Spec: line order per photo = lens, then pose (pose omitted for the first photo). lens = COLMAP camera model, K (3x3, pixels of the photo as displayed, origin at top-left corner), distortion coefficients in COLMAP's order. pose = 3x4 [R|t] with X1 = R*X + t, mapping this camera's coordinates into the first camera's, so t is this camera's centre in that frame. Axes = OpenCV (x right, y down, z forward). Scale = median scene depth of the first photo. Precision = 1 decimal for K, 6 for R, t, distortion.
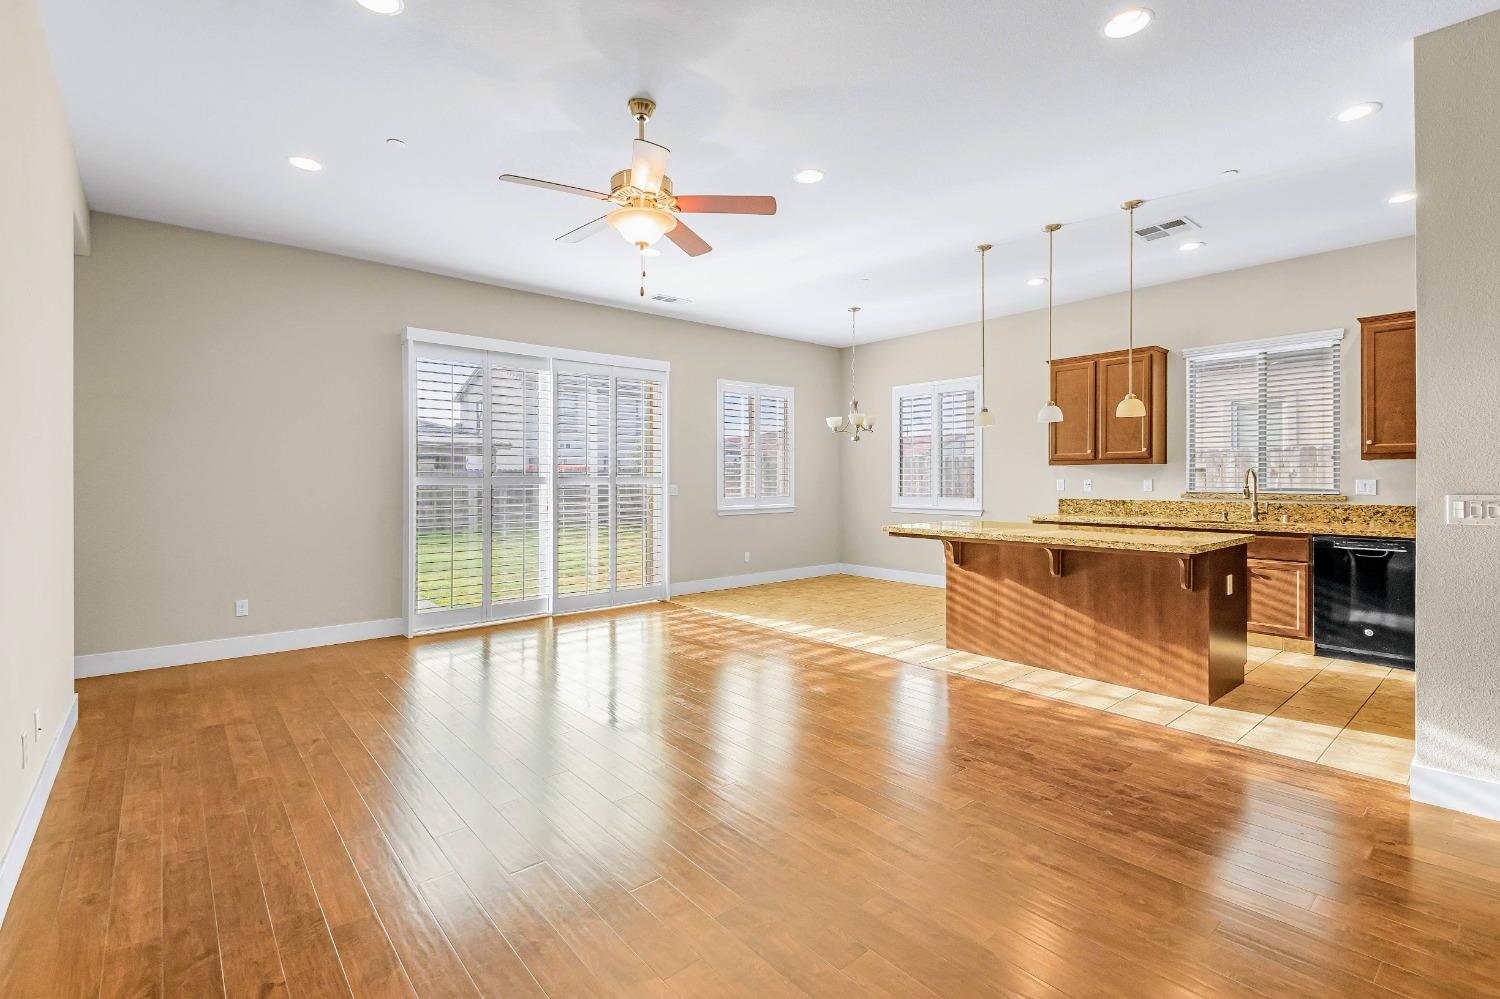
lens RADIAL K [[673.0, 0, 725.1], [0, 673.0, 473.5], [0, 0, 1]] dist [0.017176, -0.000845]
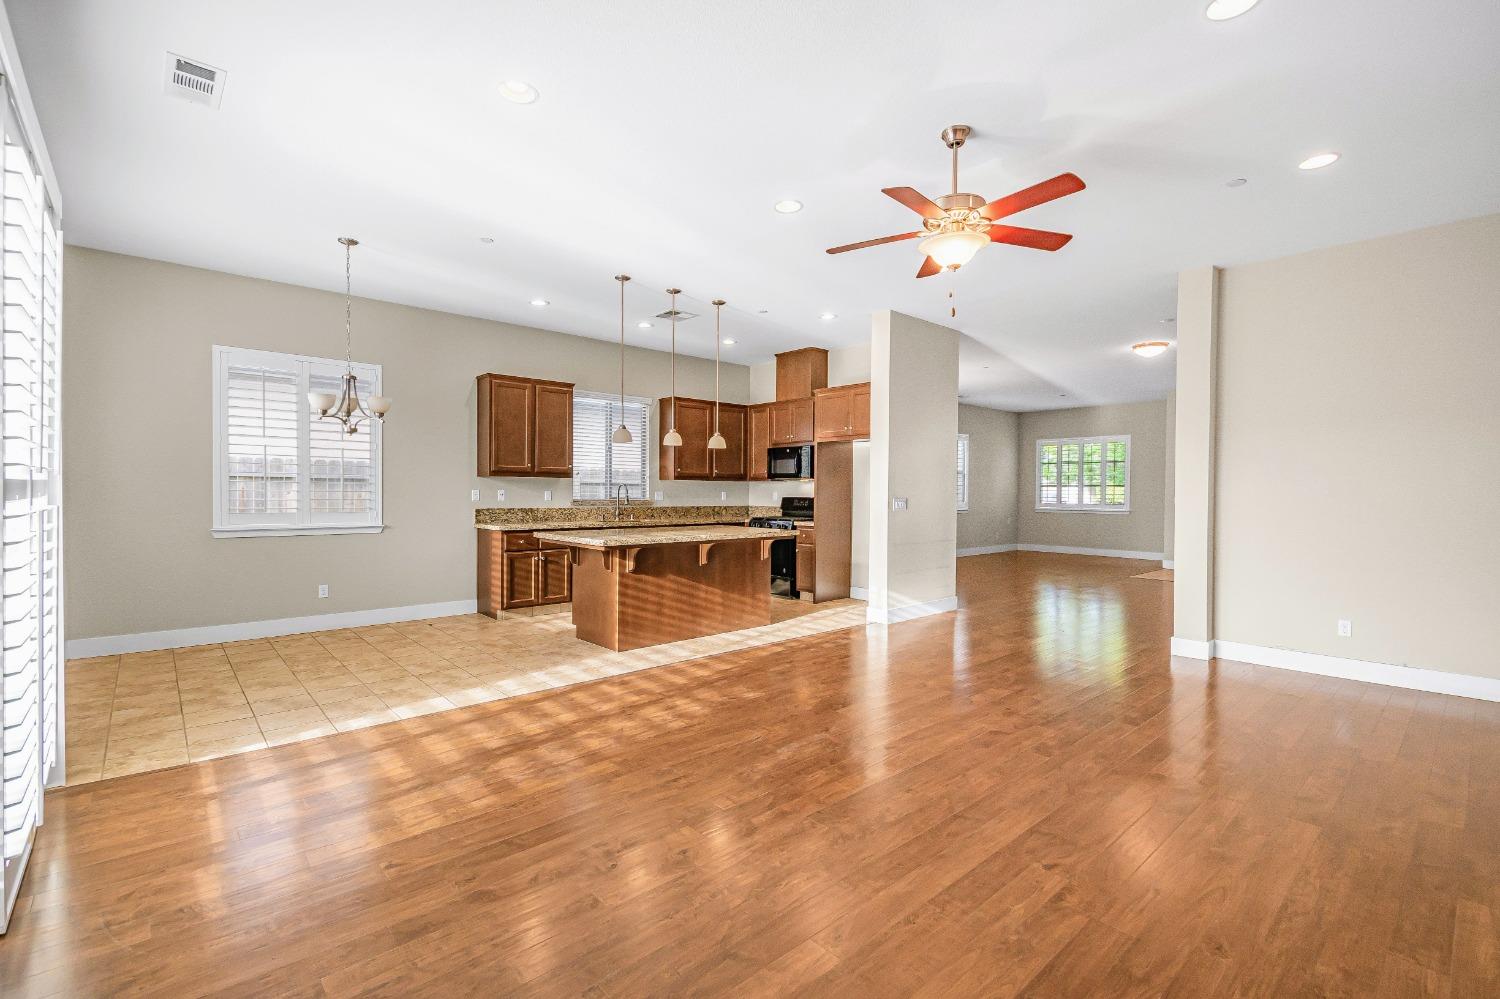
lens RADIAL K [[673.0, 0, 748.3], [0, 673.0, 499.1], [0, 0, 1]] dist [0.017176, -0.000845]
pose [[-0.057752, -0.008900, 0.998291, -0.779973], [-0.016376, 0.999834, 0.007966, 0.011177], [-0.998197, -0.015888, -0.057888, 0.929368]]
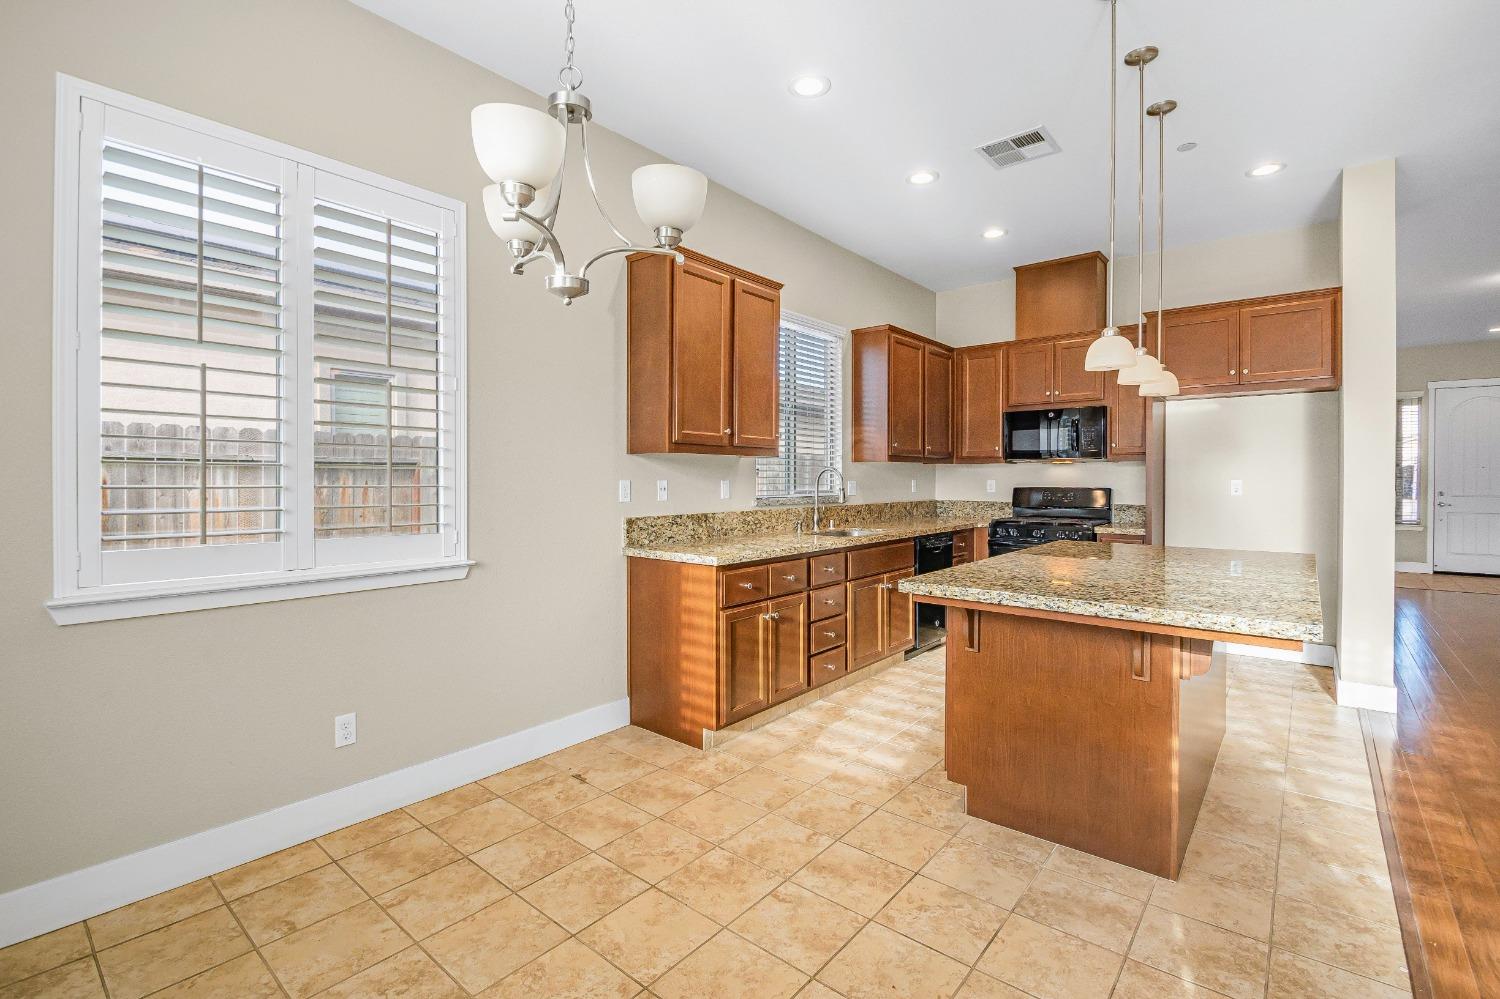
lens RADIAL K [[673.0, 0, 742.3], [0, 673.0, 495.8], [0, 0, 1]] dist [0.017176, -0.000845]
pose [[-0.205349, -0.022721, 0.978425, -0.043655], [-0.008249, 0.999735, 0.021484, 0.011727], [-0.978654, -0.003659, -0.205482, 1.459979]]
